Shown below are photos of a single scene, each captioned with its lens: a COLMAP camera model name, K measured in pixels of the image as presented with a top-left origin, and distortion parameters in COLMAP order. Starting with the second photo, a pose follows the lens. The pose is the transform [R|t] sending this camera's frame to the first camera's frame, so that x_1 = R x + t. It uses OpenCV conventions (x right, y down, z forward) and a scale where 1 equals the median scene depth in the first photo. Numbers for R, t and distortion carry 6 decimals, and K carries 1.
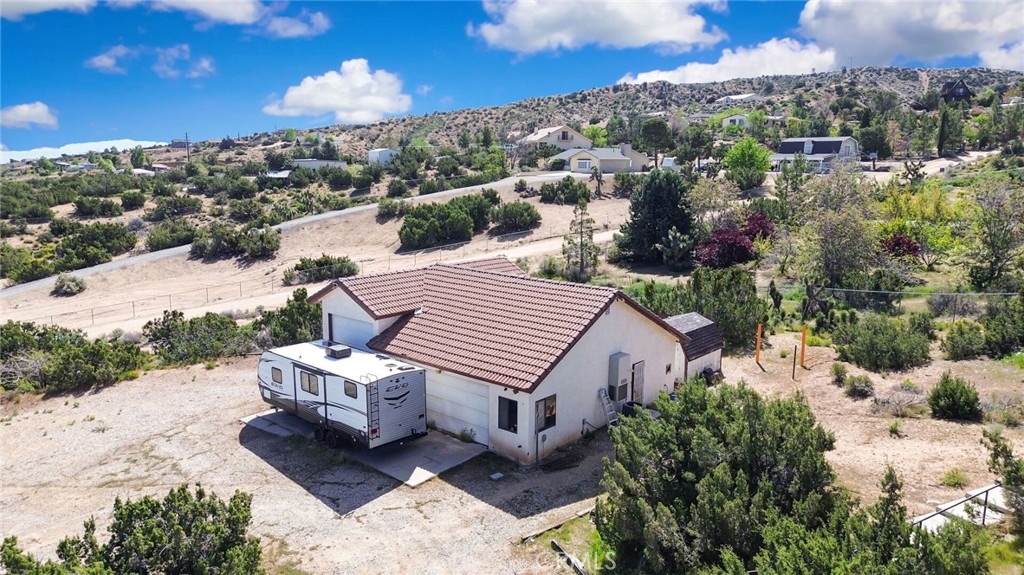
lens RADIAL K [[723.5, 0, 512.4], [0, 723.5, 291.7], [0, 0, 1]] dist [0.078018, -0.074110]
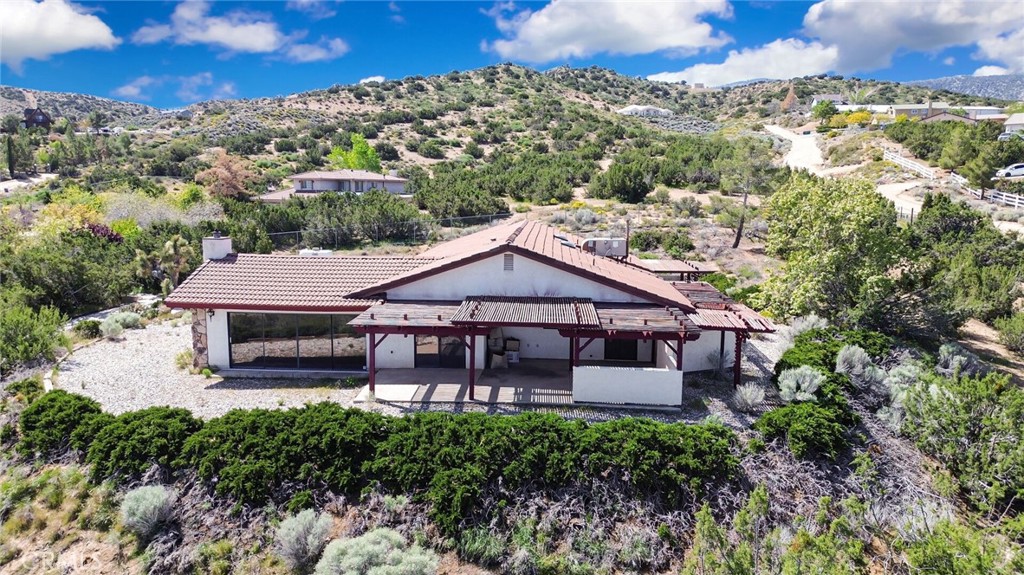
lens RADIAL K [[723.5, 0, 512.4], [0, 723.5, 291.7], [0, 0, 1]] dist [0.078018, -0.074110]
pose [[0.499167, -0.131737, 0.856433, -0.011903], [0.155966, 0.985893, 0.060746, 0.038309], [-0.852354, 0.103252, 0.512672, -0.210465]]
